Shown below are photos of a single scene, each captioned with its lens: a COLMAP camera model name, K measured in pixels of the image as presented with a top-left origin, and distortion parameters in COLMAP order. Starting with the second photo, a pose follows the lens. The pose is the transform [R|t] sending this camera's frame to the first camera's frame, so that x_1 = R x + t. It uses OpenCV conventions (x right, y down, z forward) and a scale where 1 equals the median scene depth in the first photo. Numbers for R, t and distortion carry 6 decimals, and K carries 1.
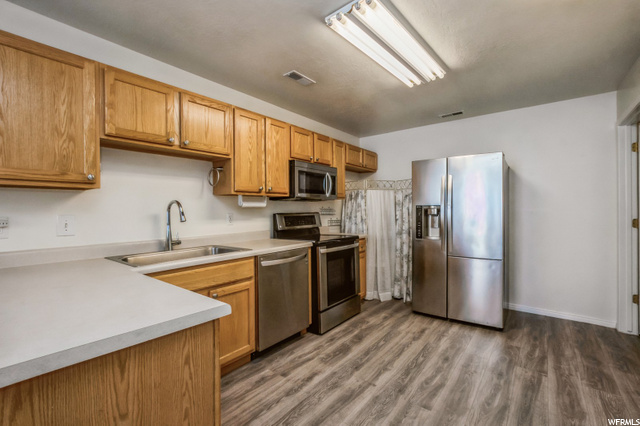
lens RADIAL K [[290.1, 0, 323.4], [0, 290.1, 210.8], [0, 0, 1]] dist [-0.011010, 0.001965]
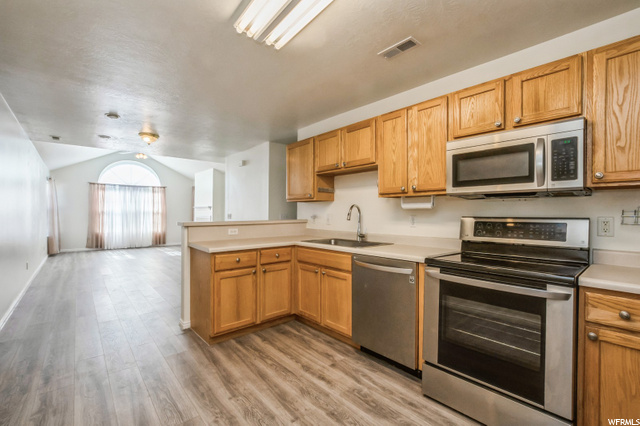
lens RADIAL K [[281.5, 0, 321.0], [0, 281.5, 212.6], [0, 0, 1]] dist [-0.010441, -0.000191]
pose [[-0.191754, 0.005993, -0.981425, 0.831699], [-0.005643, 0.999958, 0.007209, -0.006579], [0.981427, 0.006920, -0.191712, 1.073368]]
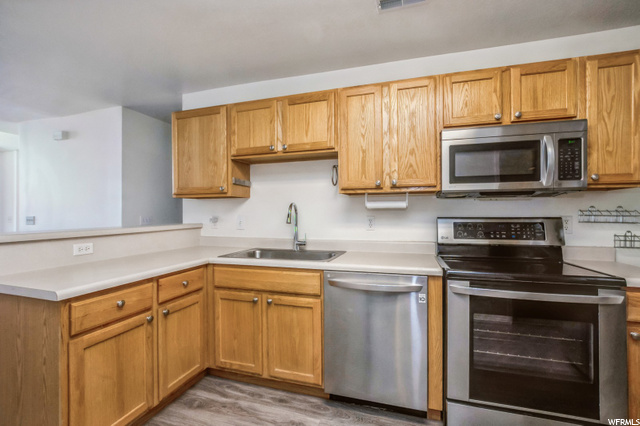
lens RADIAL K [[290.1, 0, 320.2], [0, 290.1, 214.2], [0, 0, 1]] dist [-0.011010, 0.001965]
pose [[0.340588, 0.009746, -0.940162, 0.504050], [-0.002904, 0.999952, 0.009314, -0.005112], [0.940208, -0.000442, 0.340600, 0.712933]]
